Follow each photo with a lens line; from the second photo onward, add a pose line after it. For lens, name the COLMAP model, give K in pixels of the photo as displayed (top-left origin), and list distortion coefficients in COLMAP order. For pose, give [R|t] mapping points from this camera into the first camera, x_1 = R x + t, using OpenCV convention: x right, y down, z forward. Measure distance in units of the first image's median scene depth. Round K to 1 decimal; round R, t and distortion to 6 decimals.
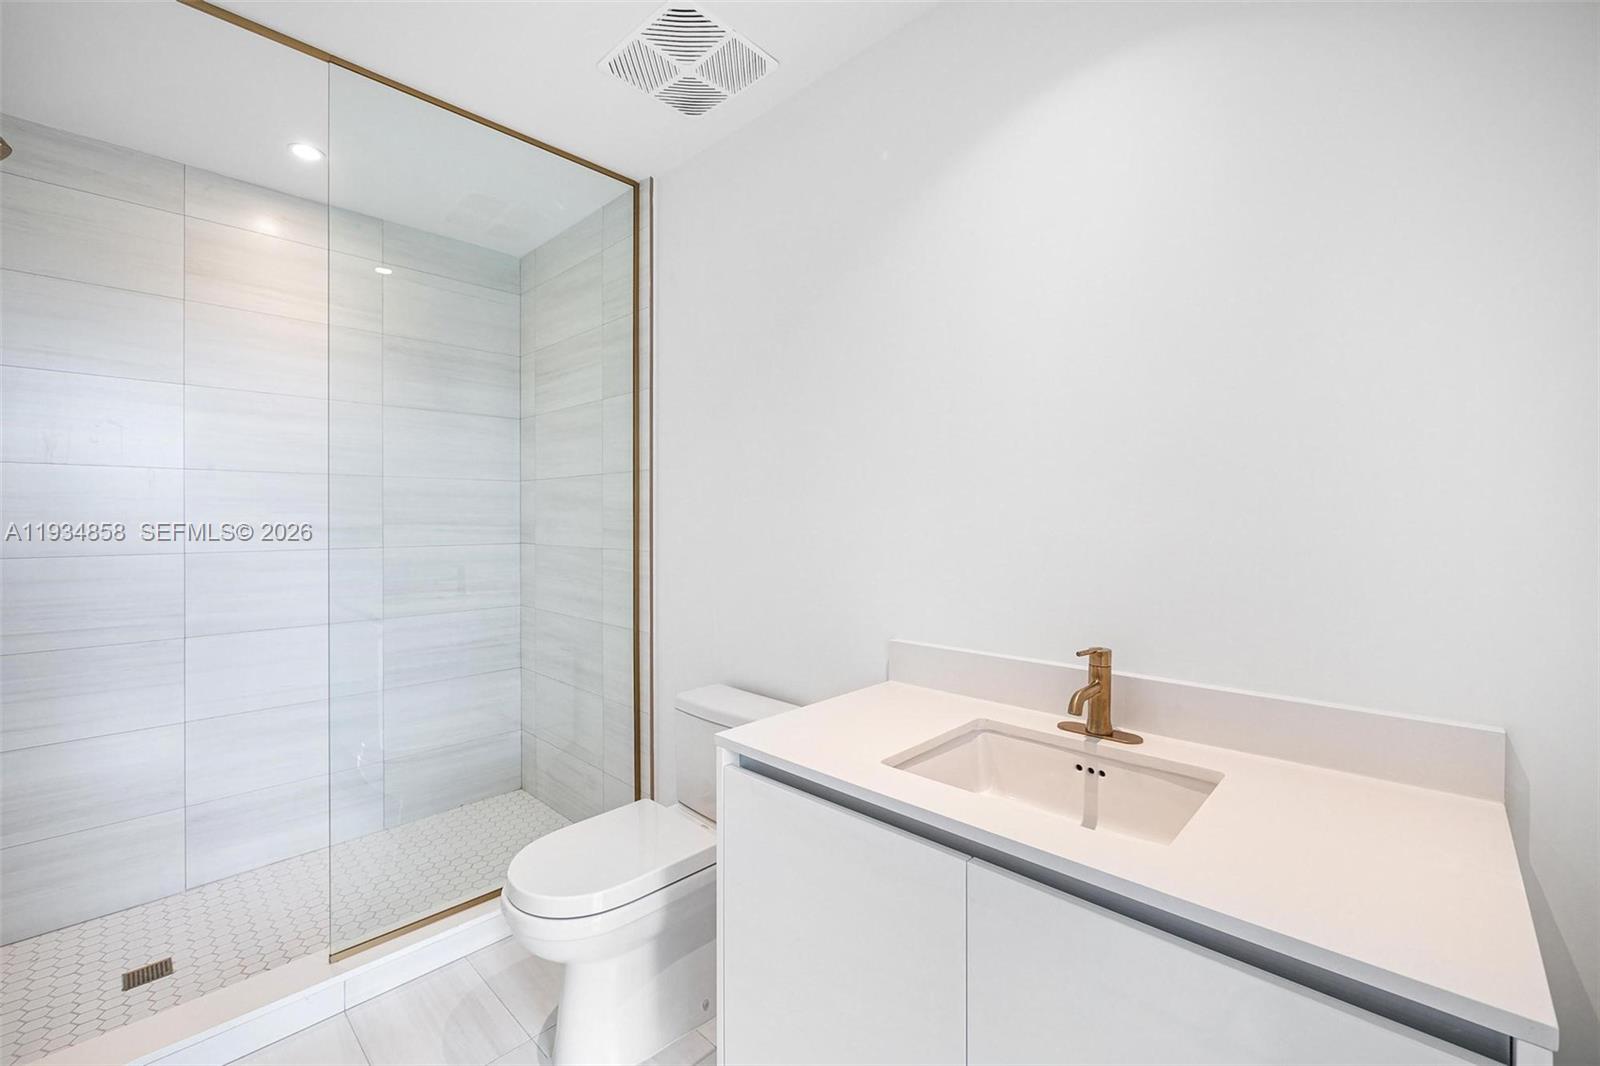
lens RADIAL K [[654.7, 0, 807.4], [0, 654.7, 517.9], [0, 0, 1]] dist [-0.004496, 0.000138]
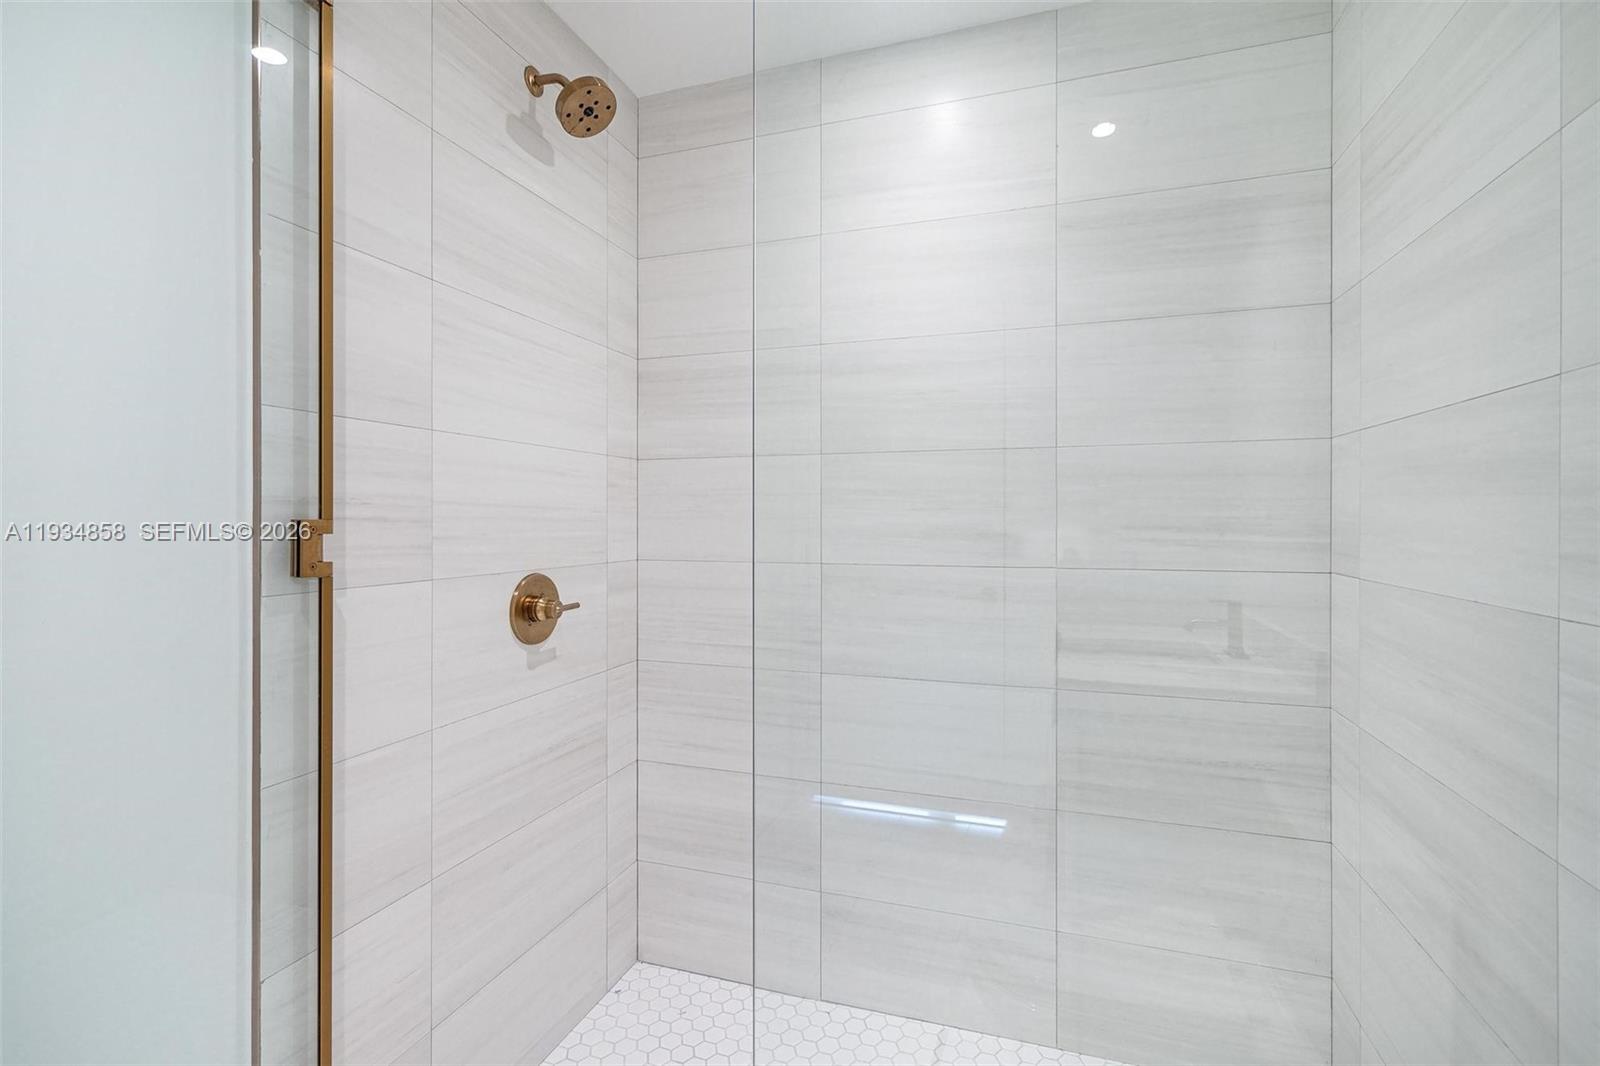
lens RADIAL K [[745.0, 0, 801.2], [0, 745.0, 518.5], [0, 0, 1]] dist [-0.000934, -0.000029]
pose [[0.419103, 0.002543, -0.907935, -0.139223], [0.002820, 0.999988, 0.004102, -0.002501], [0.907934, -0.004279, 0.419091, 0.509184]]
